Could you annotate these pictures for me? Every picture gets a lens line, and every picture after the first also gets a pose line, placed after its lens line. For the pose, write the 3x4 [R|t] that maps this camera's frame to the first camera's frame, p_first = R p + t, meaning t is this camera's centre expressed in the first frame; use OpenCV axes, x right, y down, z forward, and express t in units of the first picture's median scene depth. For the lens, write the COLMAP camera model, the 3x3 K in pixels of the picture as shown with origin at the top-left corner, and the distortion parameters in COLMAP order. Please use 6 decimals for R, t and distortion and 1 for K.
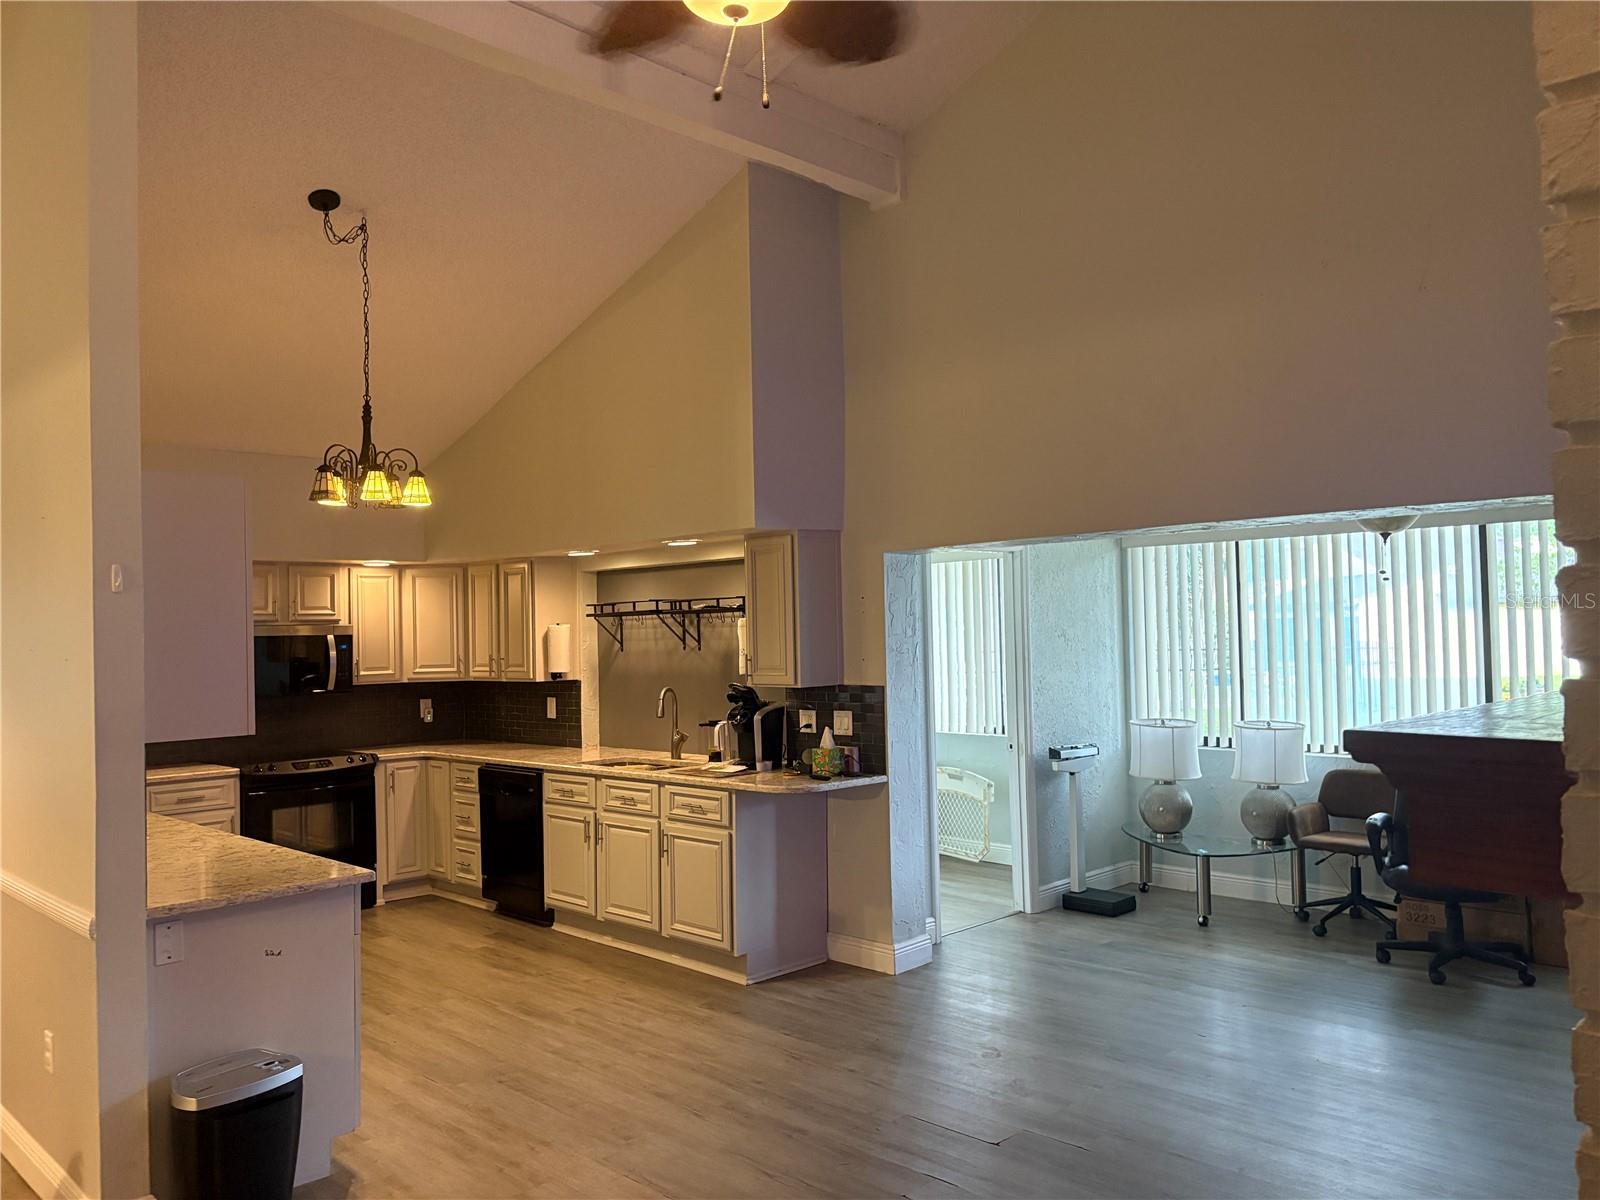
lens RADIAL K [[1203.1, 0, 802.2], [0, 1203.1, 608.9], [0, 0, 1]] dist [0.043369, -0.054507]
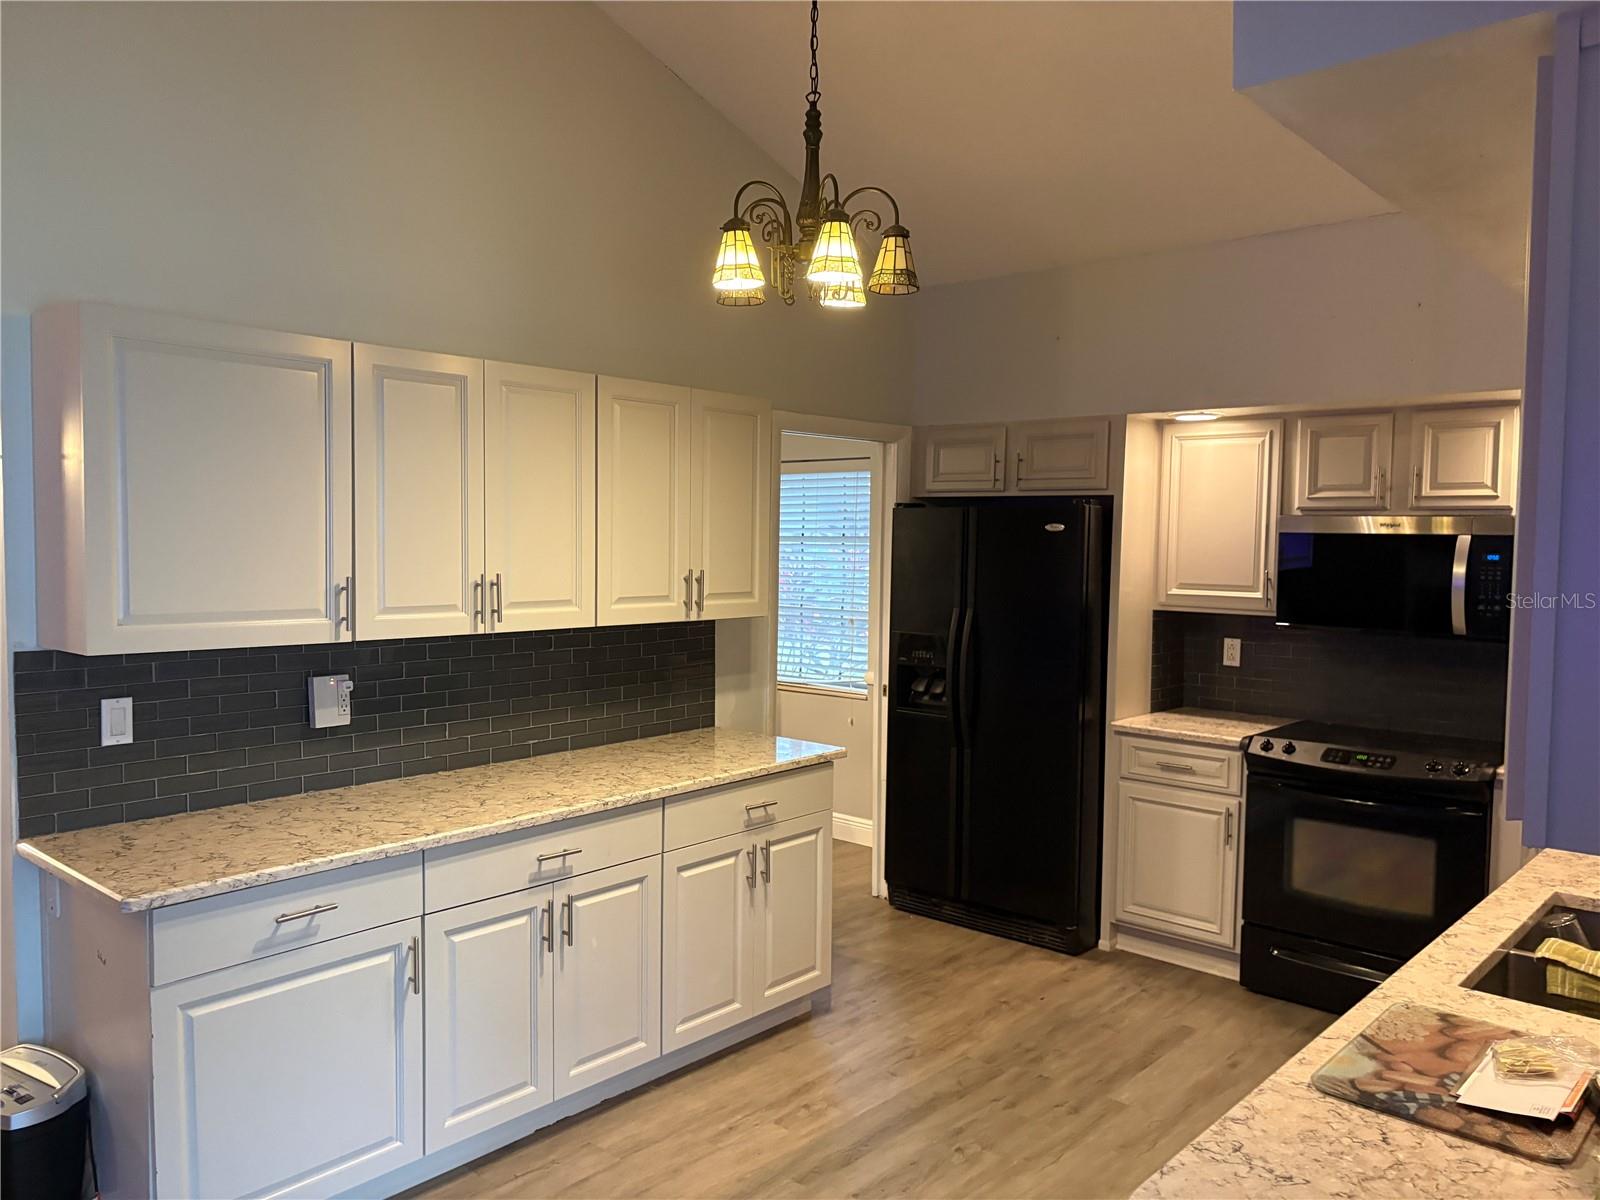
lens RADIAL K [[1203.1, 0, 797.5], [0, 1203.1, 614.0], [0, 0, 1]] dist [0.043369, -0.054507]
pose [[0.049142, 0.086661, -0.995025, 0.166683], [0.006297, 0.996182, 0.087073, 0.008969], [0.998772, -0.010545, 0.048408, 0.779822]]
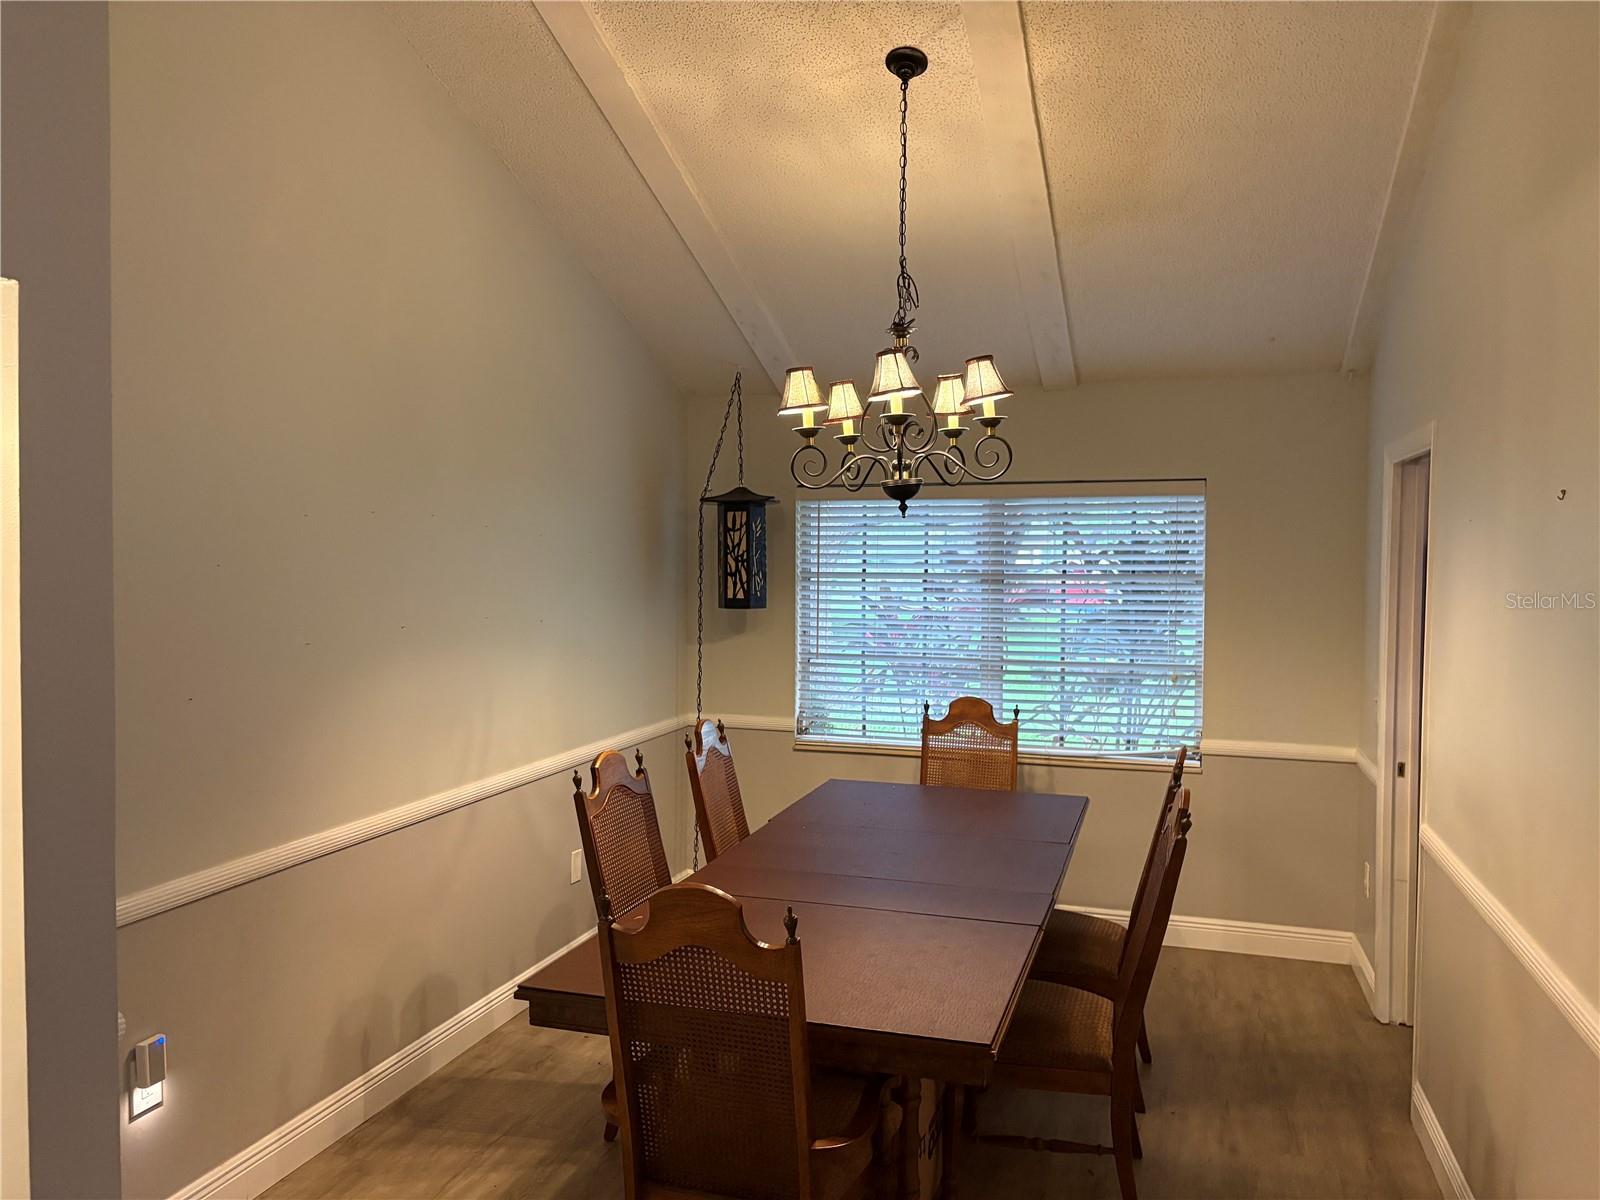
lens RADIAL K [[1203.1, 0, 786.9], [0, 1203.1, 591.5], [0, 0, 1]] dist [0.043369, -0.054507]
pose [[0.446857, 0.050831, -0.893160, -0.207691], [0.005798, 0.998199, 0.059710, -0.008445], [0.894587, -0.031861, 0.445757, 0.263007]]
